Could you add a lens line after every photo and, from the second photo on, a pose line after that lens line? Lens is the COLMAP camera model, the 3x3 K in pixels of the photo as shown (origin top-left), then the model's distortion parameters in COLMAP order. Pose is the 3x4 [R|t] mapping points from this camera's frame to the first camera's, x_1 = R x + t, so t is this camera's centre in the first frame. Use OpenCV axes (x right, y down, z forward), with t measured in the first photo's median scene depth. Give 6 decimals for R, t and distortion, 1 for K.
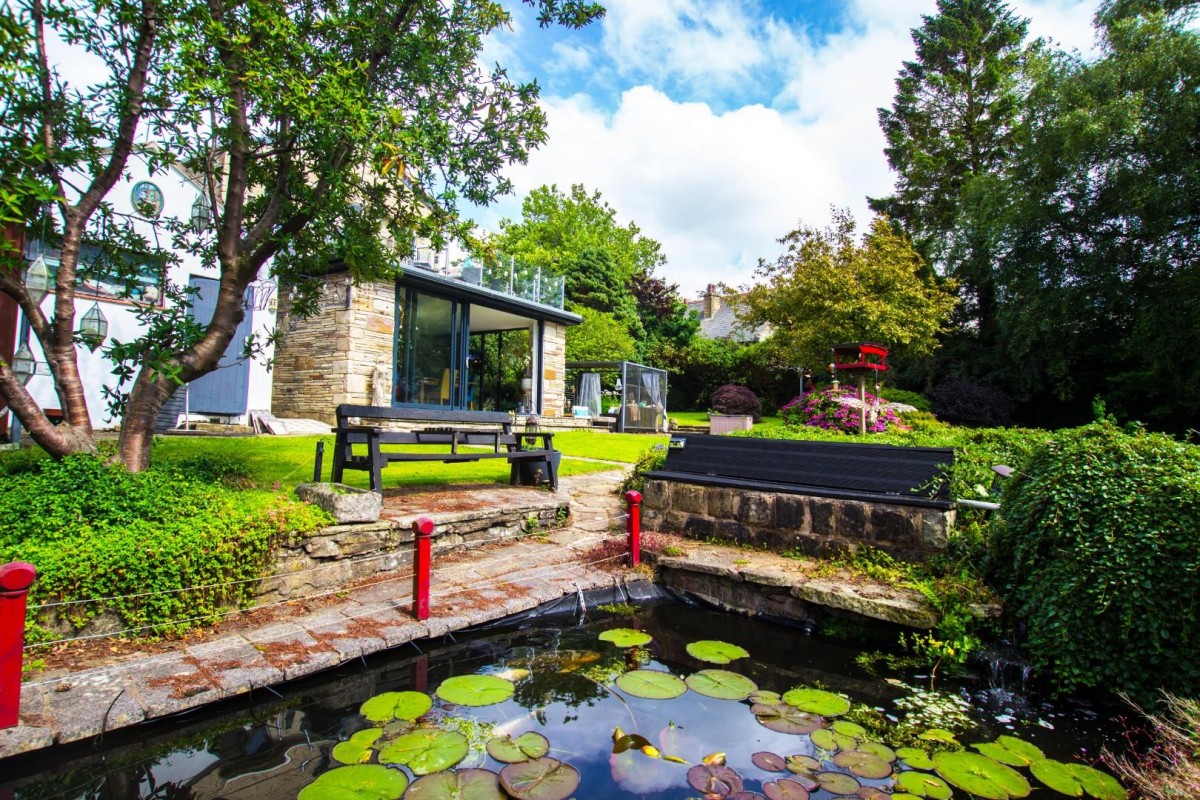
lens RADIAL K [[604.3, 0, 622.8], [0, 604.3, 391.5], [0, 0, 1]] dist [-0.034401, 0.001912]
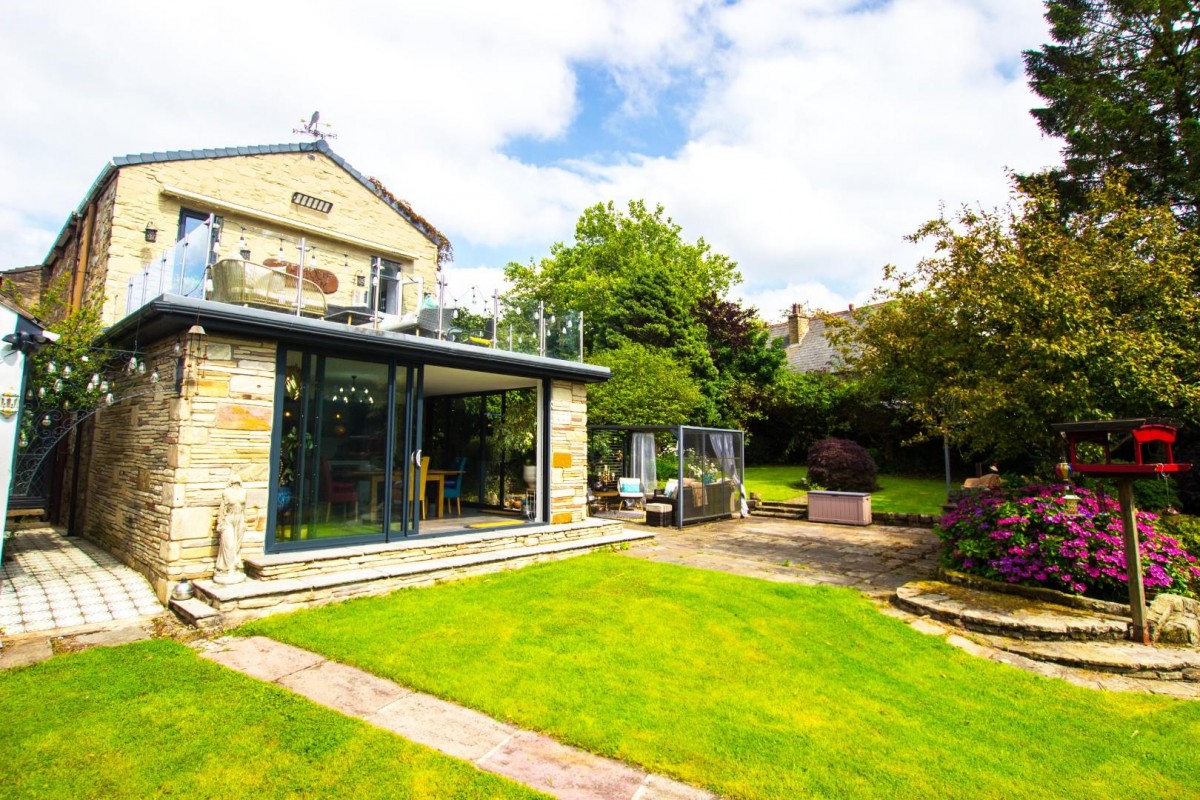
lens RADIAL K [[604.3, 0, 622.8], [0, 604.3, 391.5], [0, 0, 1]] dist [-0.034401, 0.001912]
pose [[0.989794, -0.039699, -0.136866, 0.022381], [0.034417, 0.998577, -0.040747, -0.040870], [0.138289, 0.035621, 0.989751, 0.190362]]
